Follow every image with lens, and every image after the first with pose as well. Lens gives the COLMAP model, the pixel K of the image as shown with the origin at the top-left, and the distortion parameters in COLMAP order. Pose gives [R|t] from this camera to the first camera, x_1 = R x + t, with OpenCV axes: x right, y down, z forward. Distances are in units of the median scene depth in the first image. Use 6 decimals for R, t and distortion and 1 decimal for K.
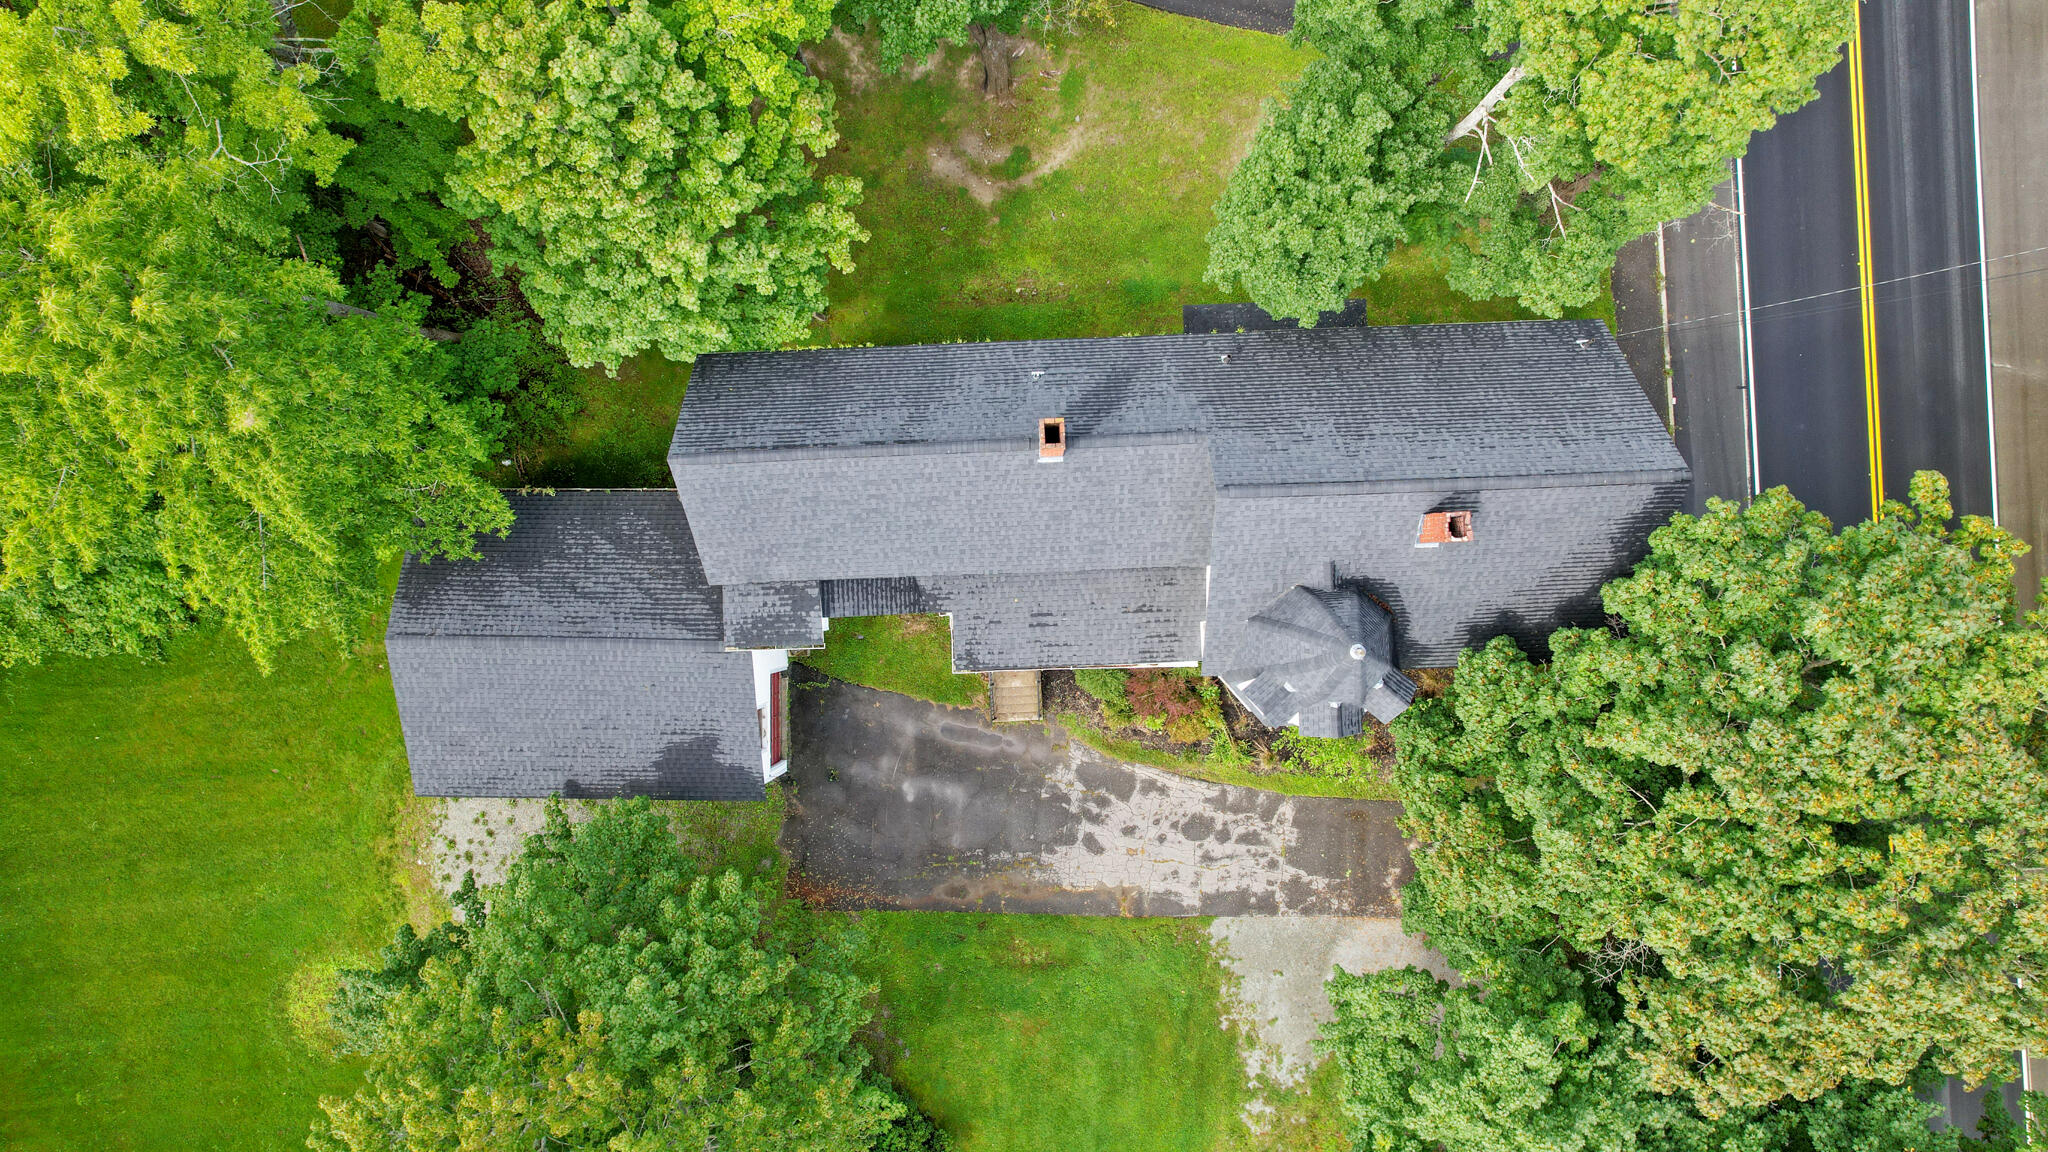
lens RADIAL K [[1278.2, 0, 1024.0], [0, 1278.2, 576.0], [0, 0, 1]] dist [-0.030270, 0.002338]
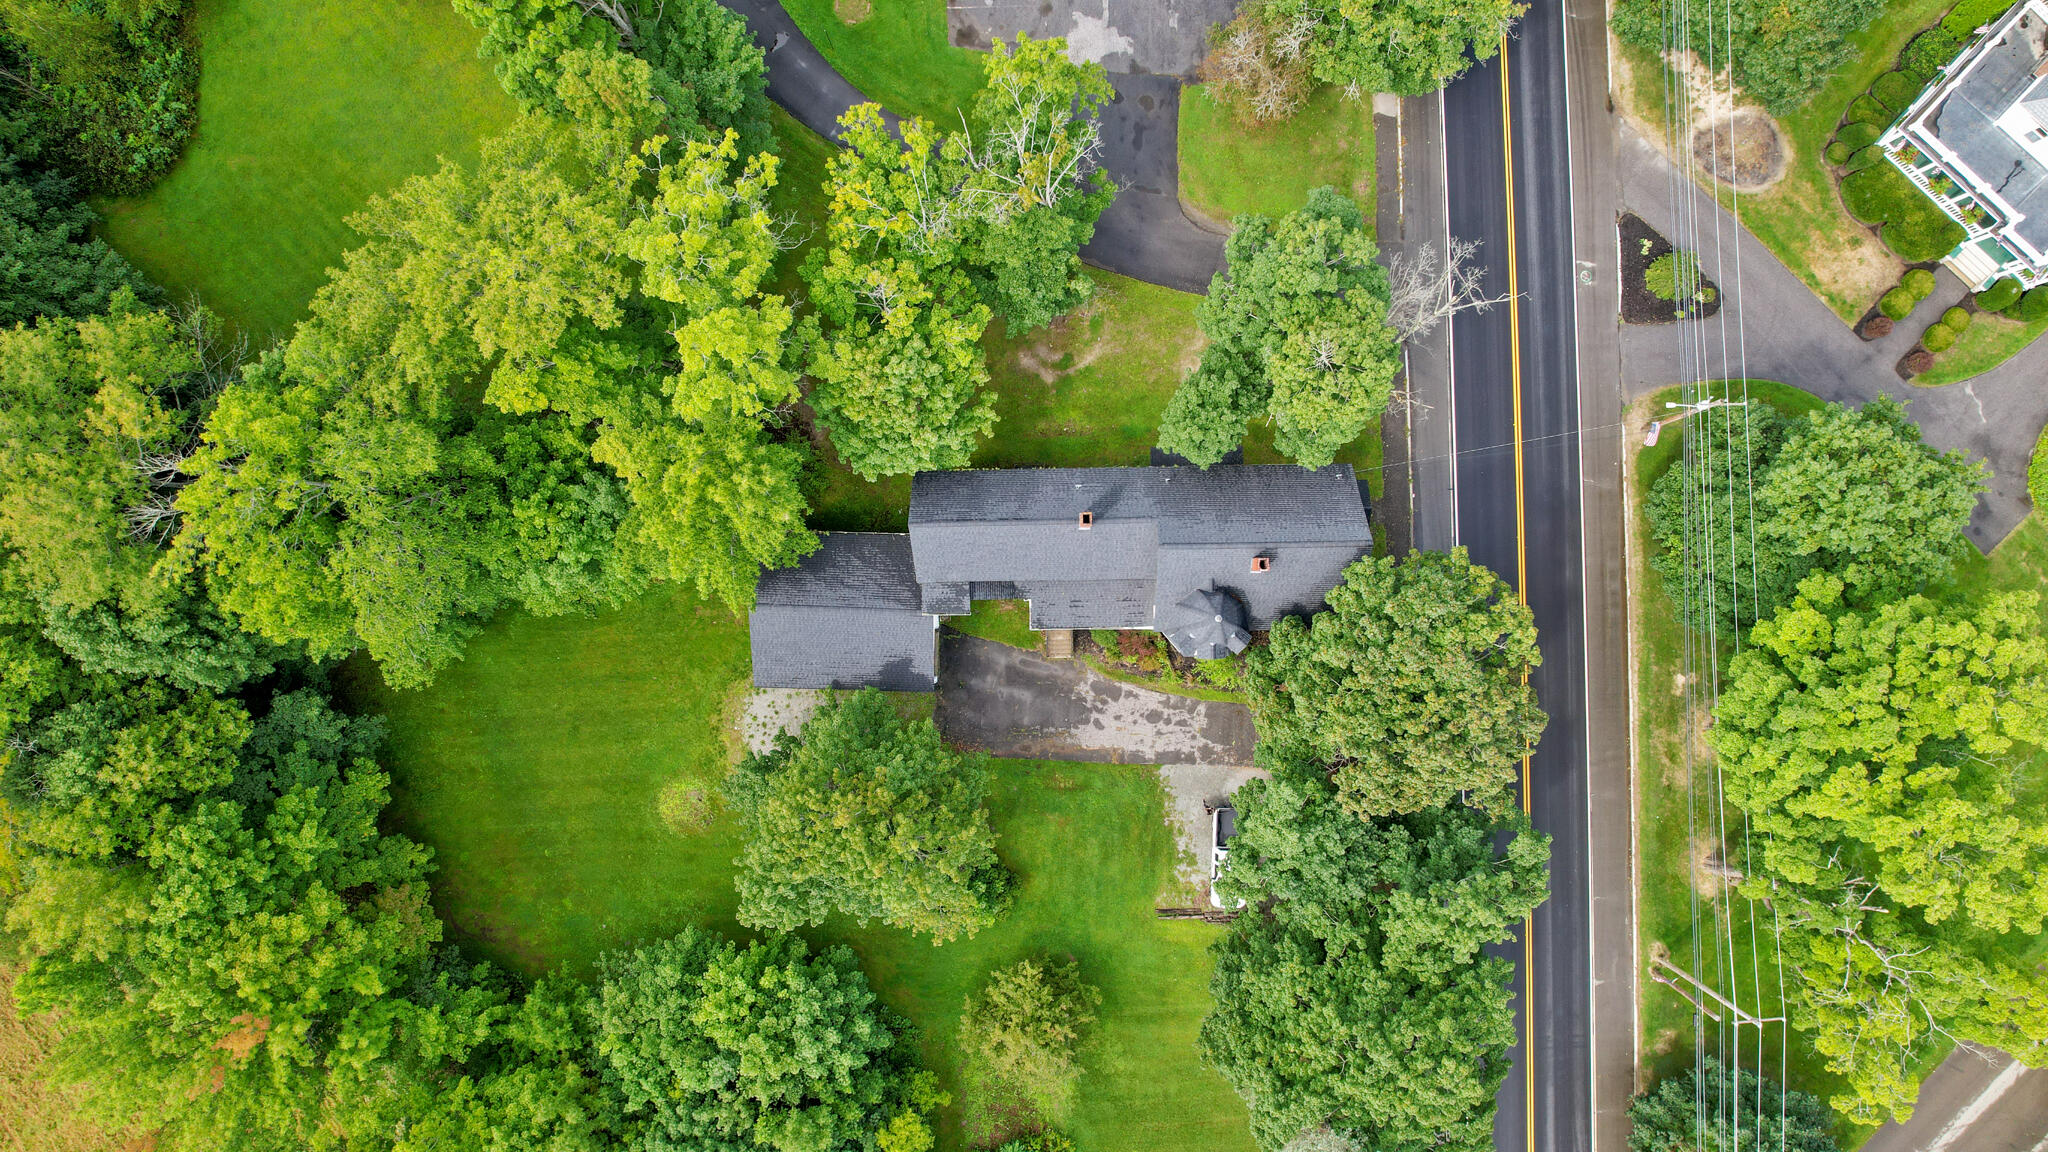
lens RADIAL K [[1278.2, 0, 1024.0], [0, 1278.2, 576.0], [0, 0, 1]] dist [-0.030270, 0.002338]
pose [[0.999756, 0.022059, -0.001095, -0.071140], [-0.022059, 0.999757, -0.000460, -0.006804], [0.001084, 0.000484, 0.999999, -1.073993]]
